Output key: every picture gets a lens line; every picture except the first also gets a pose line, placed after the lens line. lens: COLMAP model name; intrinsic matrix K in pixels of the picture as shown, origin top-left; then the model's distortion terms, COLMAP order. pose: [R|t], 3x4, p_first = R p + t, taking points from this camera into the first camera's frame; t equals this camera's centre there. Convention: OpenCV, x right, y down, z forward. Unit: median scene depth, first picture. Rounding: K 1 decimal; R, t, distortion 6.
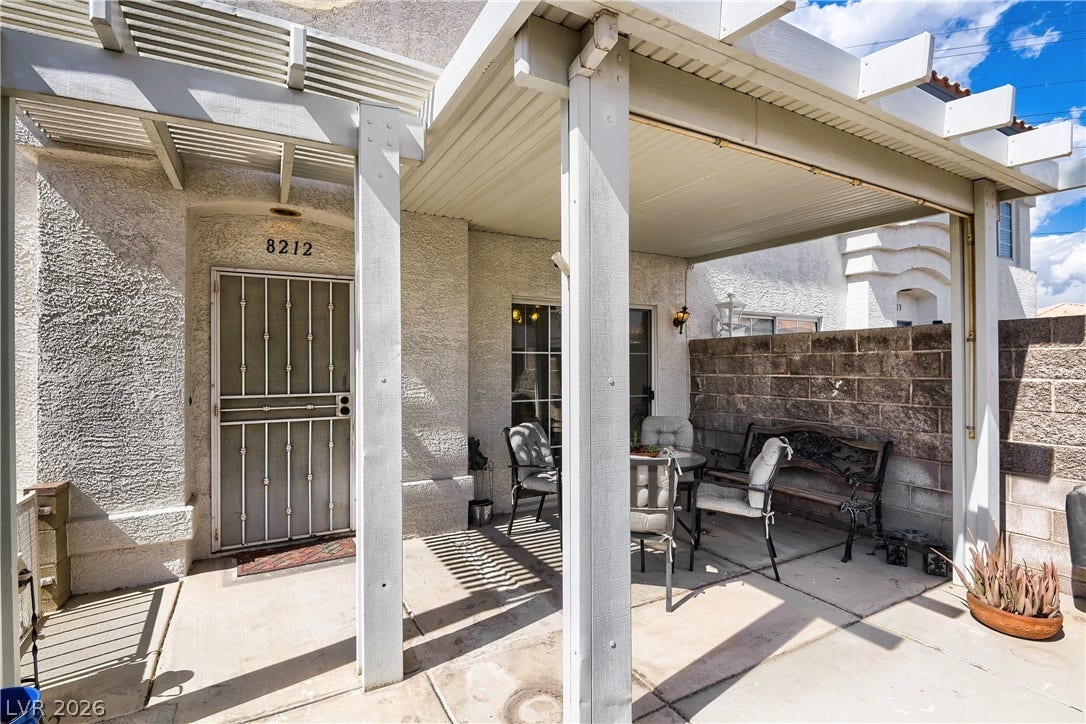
lens RADIAL K [[507.2, 0, 543.9], [0, 507.2, 359.8], [0, 0, 1]] dist [0.004602, -0.001535]
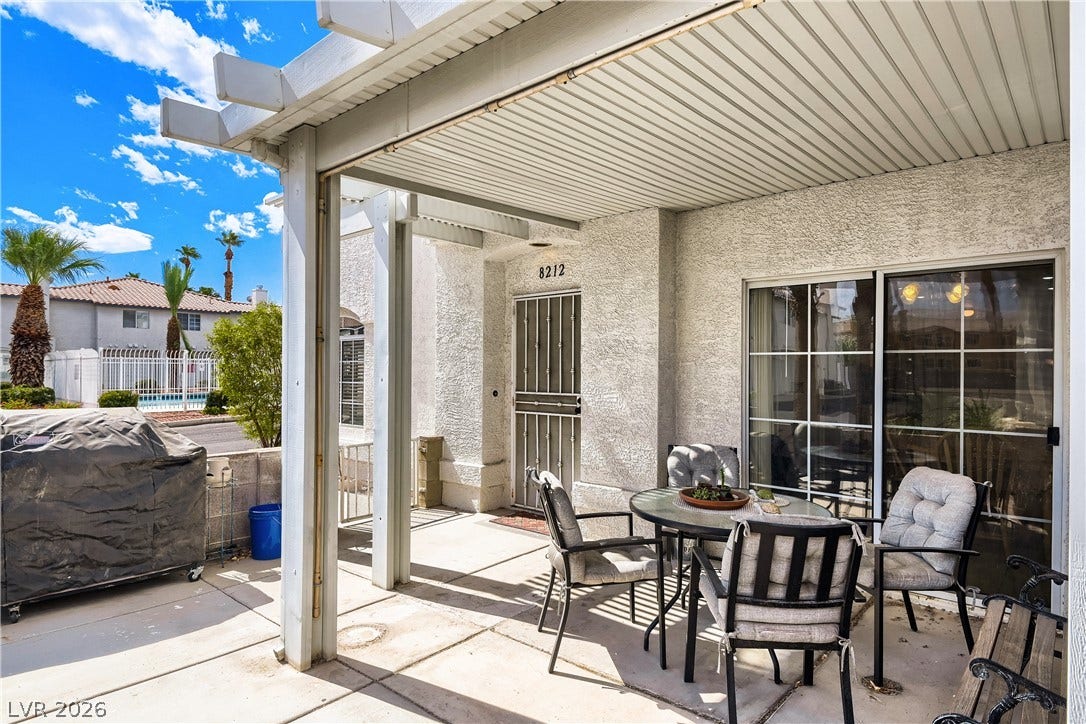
lens RADIAL K [[624.7, 0, 544.8], [0, 624.7, 359.8], [0, 0, 1]] dist [-0.000394, -0.000454]
pose [[0.332563, -0.006545, -0.943058, 0.953554], [0.005122, 0.999974, -0.005134, -0.003326], [0.943067, -0.003123, 0.332587, 0.523601]]
